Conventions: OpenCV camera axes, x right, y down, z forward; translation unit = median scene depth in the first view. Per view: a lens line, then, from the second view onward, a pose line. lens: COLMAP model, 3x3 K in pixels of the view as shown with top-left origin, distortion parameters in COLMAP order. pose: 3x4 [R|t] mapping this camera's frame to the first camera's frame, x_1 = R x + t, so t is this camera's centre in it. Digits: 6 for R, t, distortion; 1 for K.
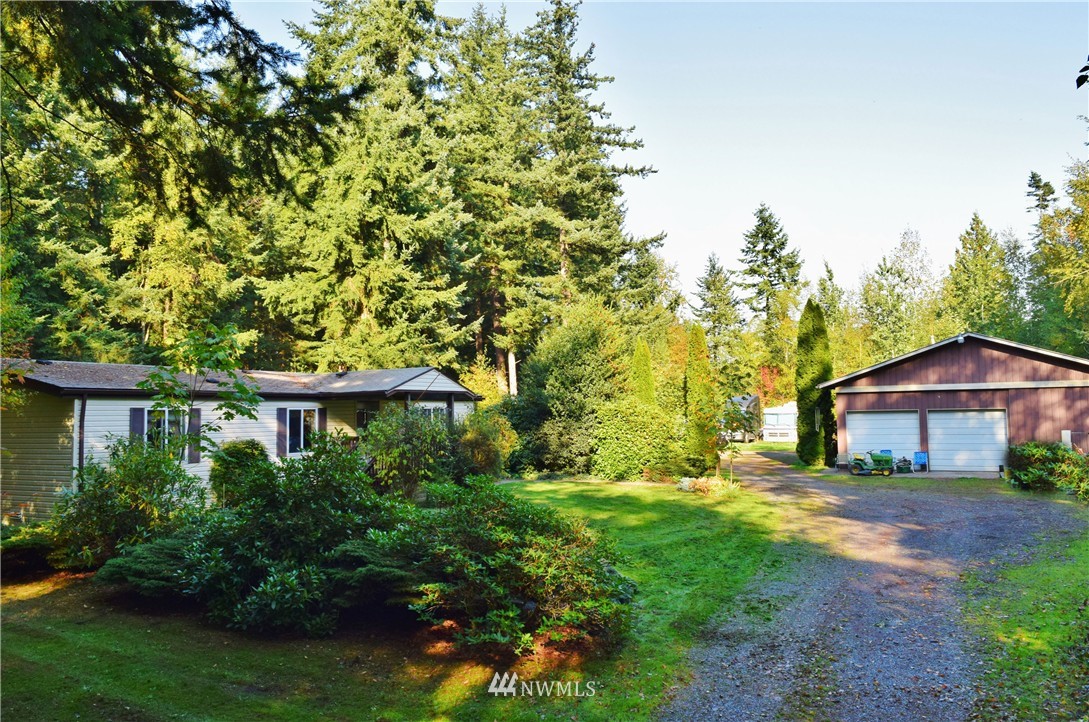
lens RADIAL K [[826.5, 0, 543.2], [0, 826.5, 364.4], [0, 0, 1]] dist [-0.032543, 0.010100]
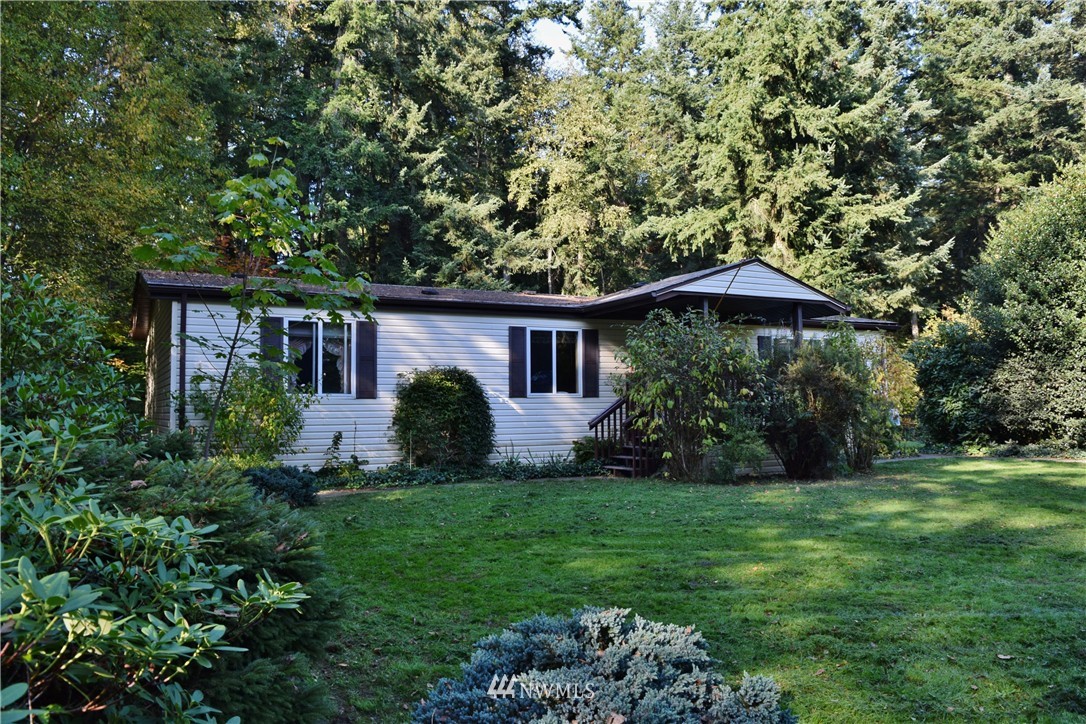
lens RADIAL K [[824.3, 0, 541.7], [0, 824.3, 365.4], [0, 0, 1]] dist [-0.032543, 0.010100]
pose [[0.817767, -0.020036, -0.575201, 0.050364], [0.031384, 0.999459, 0.009805, 0.041702], [0.574694, -0.026070, 0.817953, 0.236648]]
